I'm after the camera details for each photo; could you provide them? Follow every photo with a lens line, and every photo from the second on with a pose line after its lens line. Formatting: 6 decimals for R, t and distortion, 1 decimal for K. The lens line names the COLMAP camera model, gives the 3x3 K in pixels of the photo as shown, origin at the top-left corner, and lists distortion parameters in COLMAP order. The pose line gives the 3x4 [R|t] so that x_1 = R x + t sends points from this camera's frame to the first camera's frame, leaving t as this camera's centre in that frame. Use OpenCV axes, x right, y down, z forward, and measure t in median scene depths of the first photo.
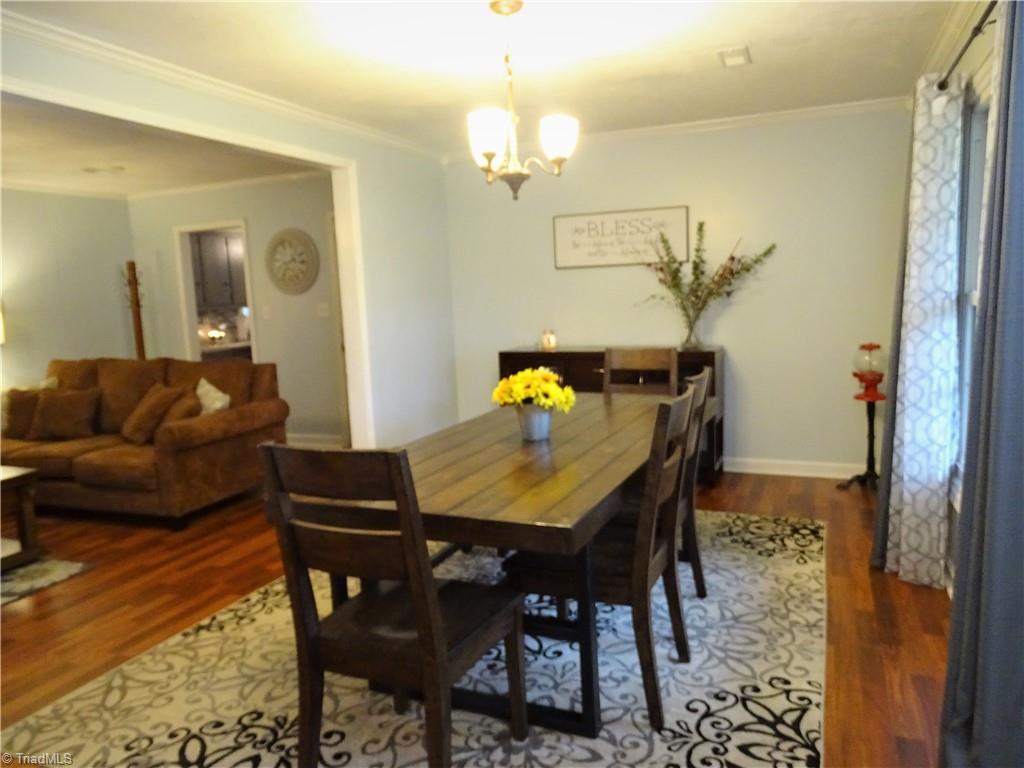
lens RADIAL K [[733.8, 0, 522.4], [0, 733.8, 390.5], [0, 0, 1]] dist [0.001278, 0.004797]
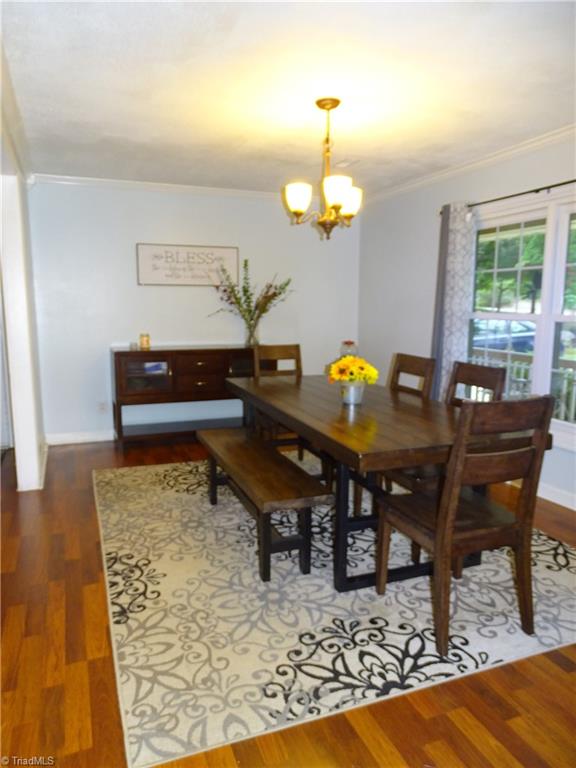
lens RADIAL K [[550.3, 0, 292.1], [0, 550.3, 382.3], [0, 0, 1]] dist [0.001278, 0.004797]
pose [[0.723662, -0.056621, 0.687828, -0.451575], [0.066381, 0.997719, 0.012291, 0.004971], [-0.686955, 0.036765, 0.725769, 0.156794]]
